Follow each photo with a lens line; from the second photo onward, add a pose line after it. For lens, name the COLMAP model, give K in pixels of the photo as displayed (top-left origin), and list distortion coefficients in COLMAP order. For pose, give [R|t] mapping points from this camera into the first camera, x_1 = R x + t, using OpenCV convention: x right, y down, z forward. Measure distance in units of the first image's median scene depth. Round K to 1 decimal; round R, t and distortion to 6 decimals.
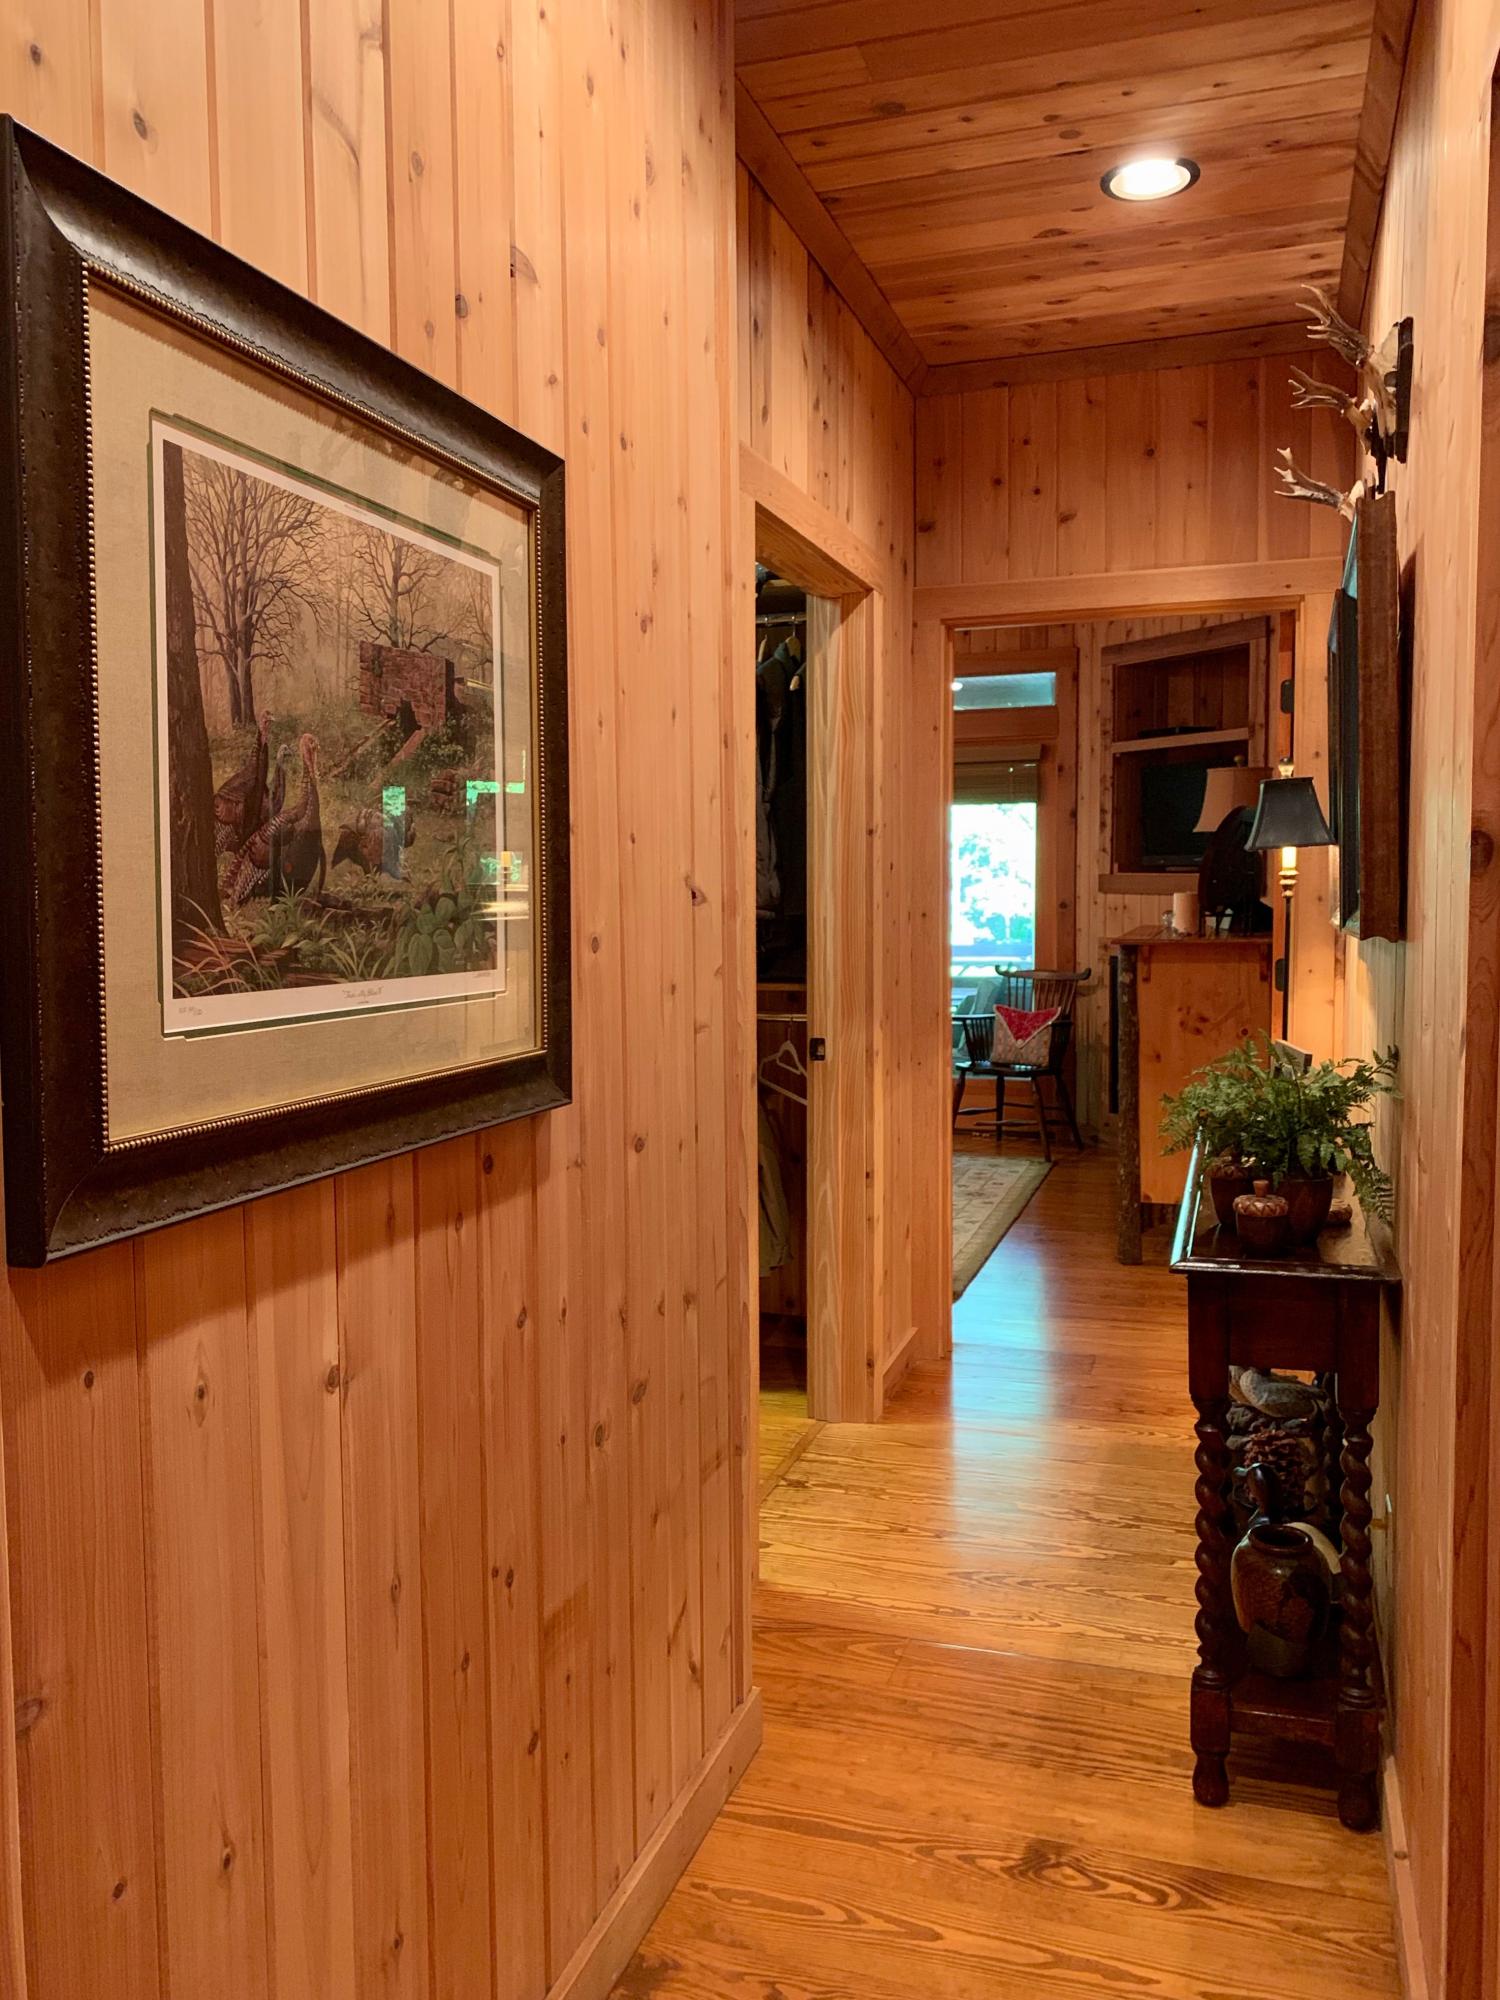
lens RADIAL K [[1559.4, 0, 752.9], [0, 1559.4, 1000.4], [0, 0, 1]] dist [0.022833, -0.019410]
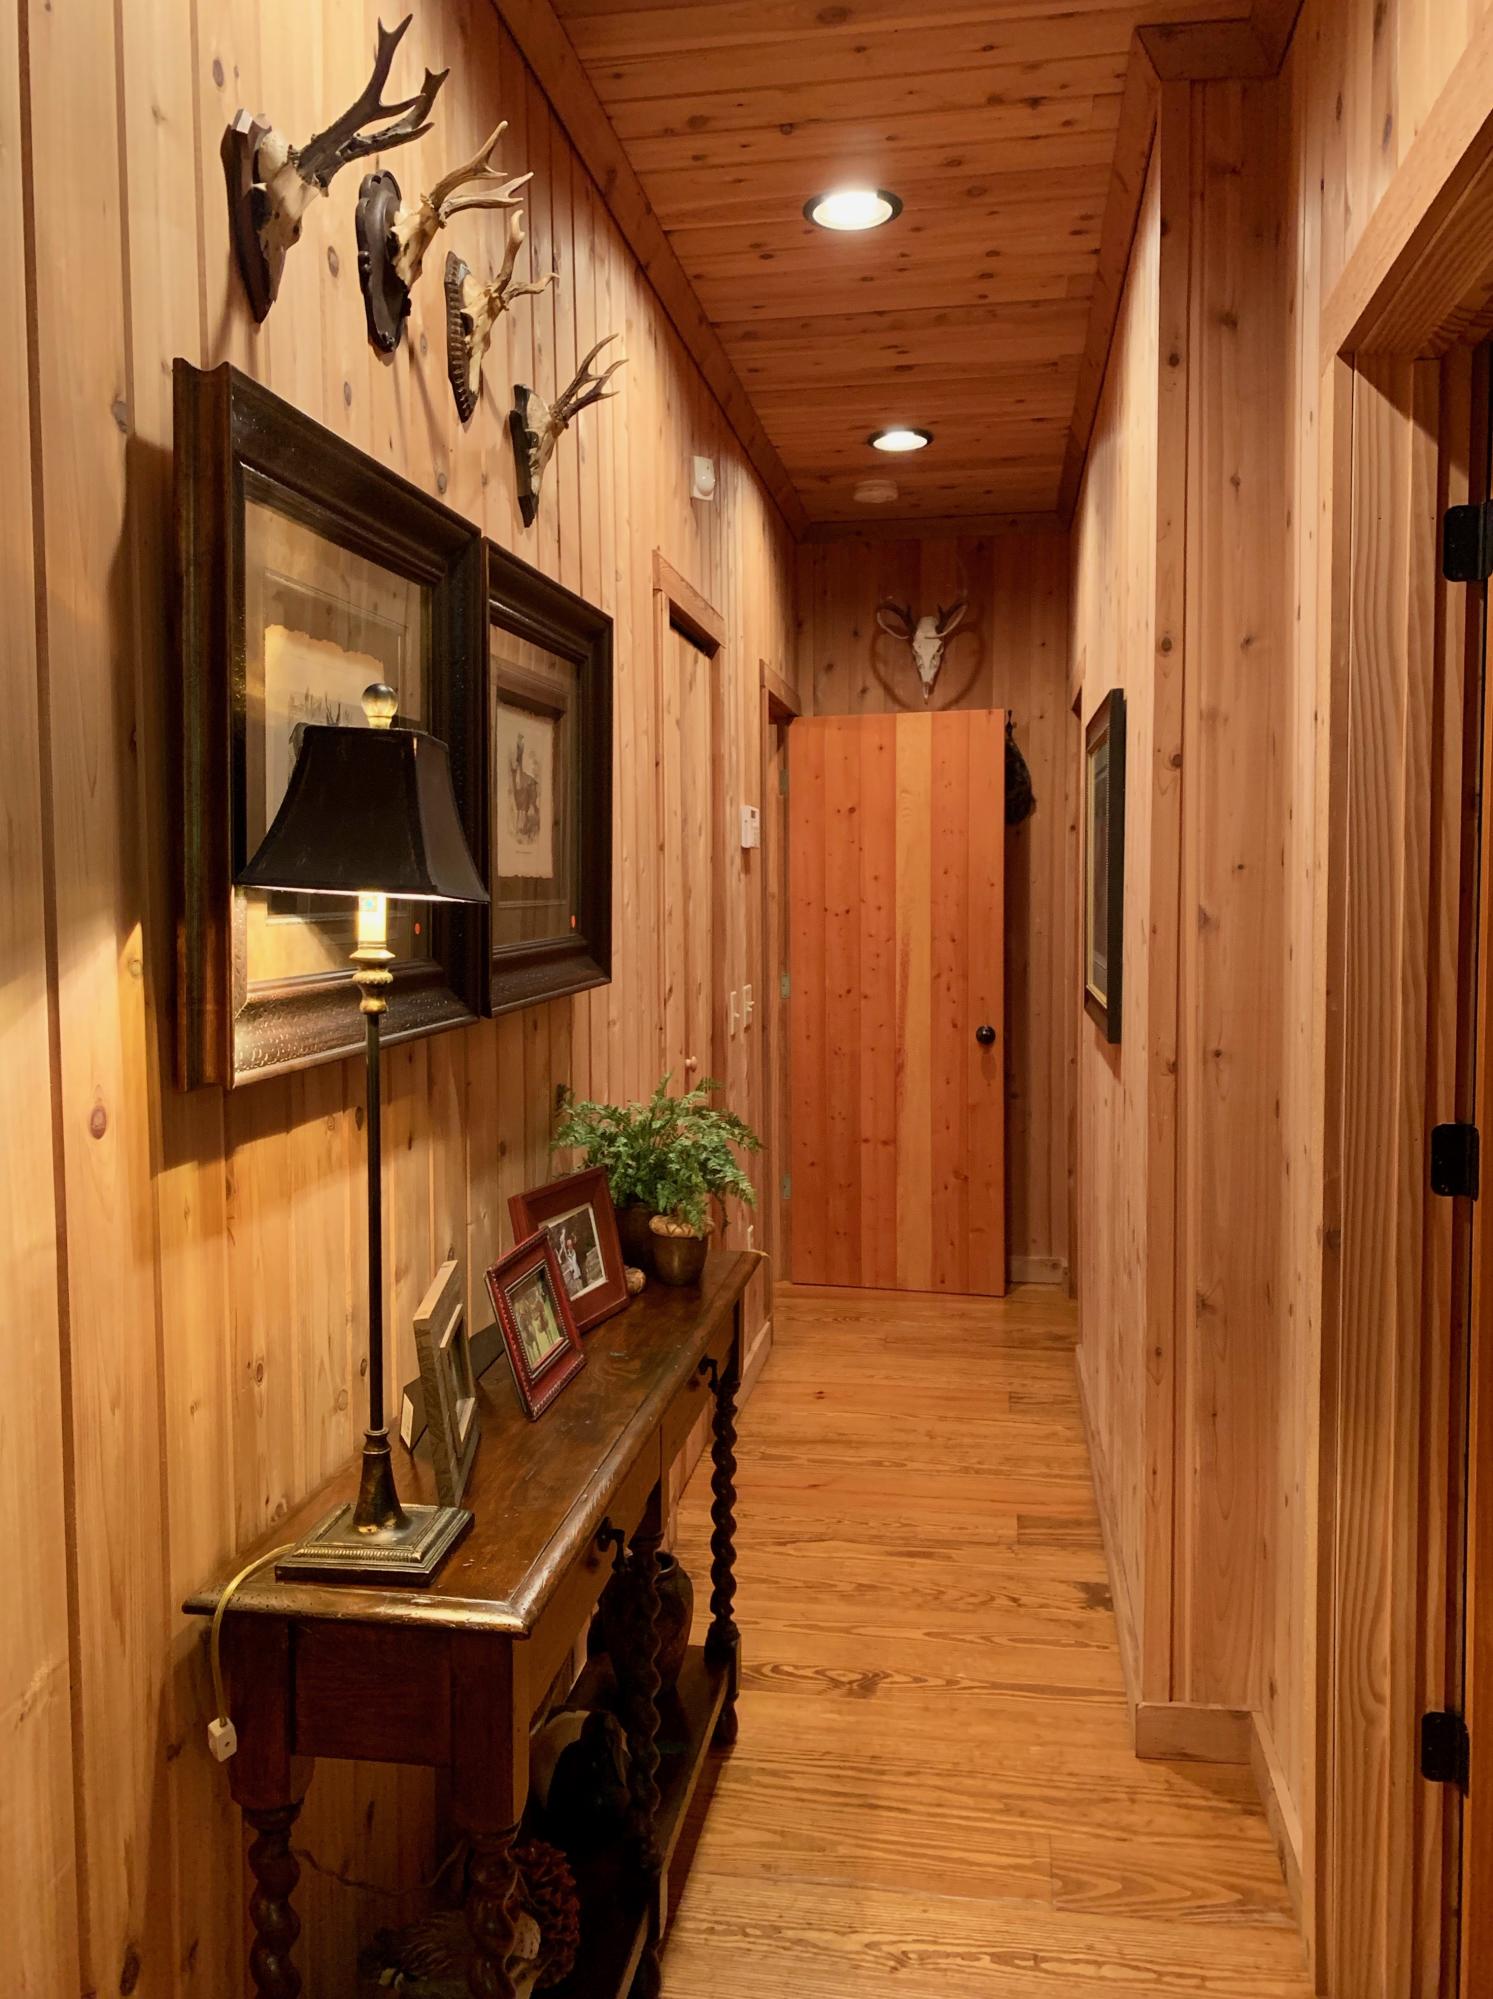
lens RADIAL K [[1558.6, 0, 742.3], [0, 1558.6, 992.1], [0, 0, 1]] dist [0.022833, -0.019410]
pose [[-0.987469, 0.027821, -0.155339, 0.461749], [0.005949, 0.990201, 0.139523, -0.195713], [0.157698, 0.136851, -0.977959, 2.143424]]
